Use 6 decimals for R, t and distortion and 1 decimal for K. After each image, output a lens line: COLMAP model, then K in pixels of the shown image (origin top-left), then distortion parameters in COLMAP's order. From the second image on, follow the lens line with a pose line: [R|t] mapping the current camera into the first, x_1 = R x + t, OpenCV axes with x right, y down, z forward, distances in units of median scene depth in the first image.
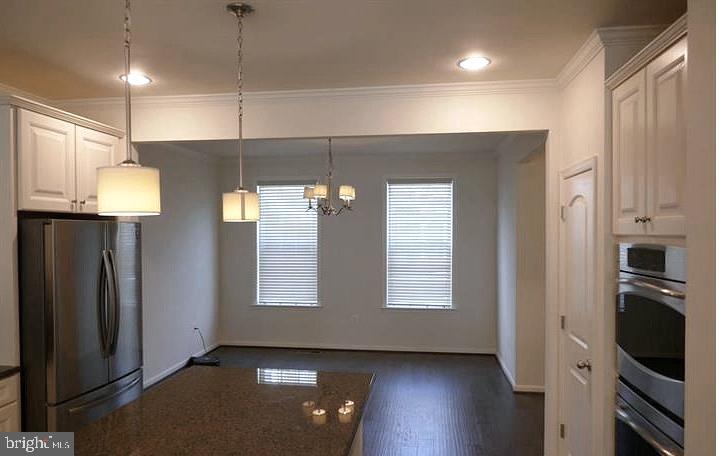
lens RADIAL K [[525.7, 0, 344.6], [0, 525.7, 248.9], [0, 0, 1]] dist [-0.000524, -0.002299]
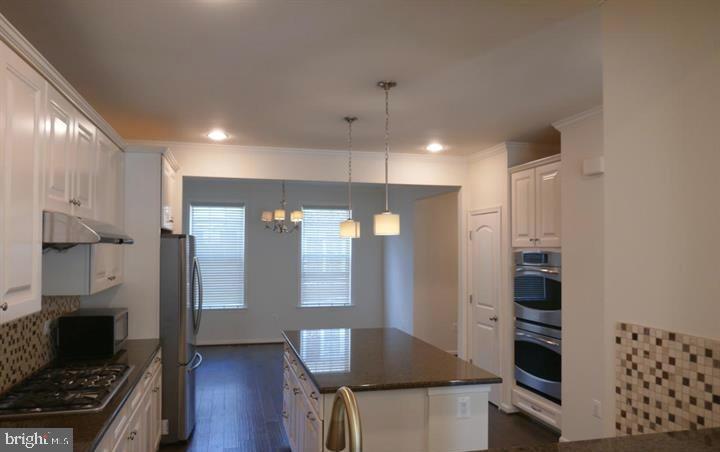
lens RADIAL K [[519.3, 0, 359.3], [0, 519.3, 236.9], [0, 0, 1]] dist [-0.007751, -0.002570]
pose [[0.919990, 0.015203, 0.391646, -0.620625], [0.006589, 0.998506, -0.054240, 0.029148], [-0.391886, 0.052481, 0.918516, -0.443242]]
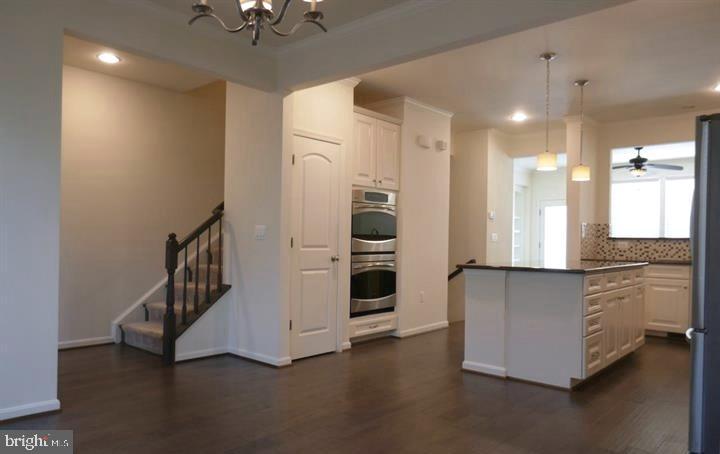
lens RADIAL K [[519.3, 0, 359.3], [0, 519.3, 237.9], [0, 0, 1]] dist [-0.007751, -0.002570]
pose [[-0.841329, -0.007645, 0.540469, -0.463551], [0.005549, 0.999725, 0.022779, 0.106255], [-0.540494, 0.022164, -0.841056, 2.141026]]
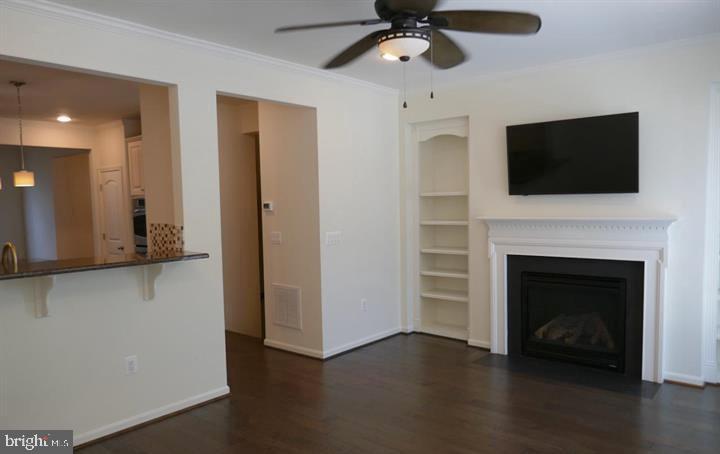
lens RADIAL K [[519.3, 0, 359.3], [0, 519.3, 237.9], [0, 0, 1]] dist [-0.007751, -0.002570]
pose [[0.519013, -0.069410, 0.851944, -0.965165], [0.049214, 0.997471, 0.051285, 0.092390], [-0.853349, 0.015310, 0.521116, -1.153517]]
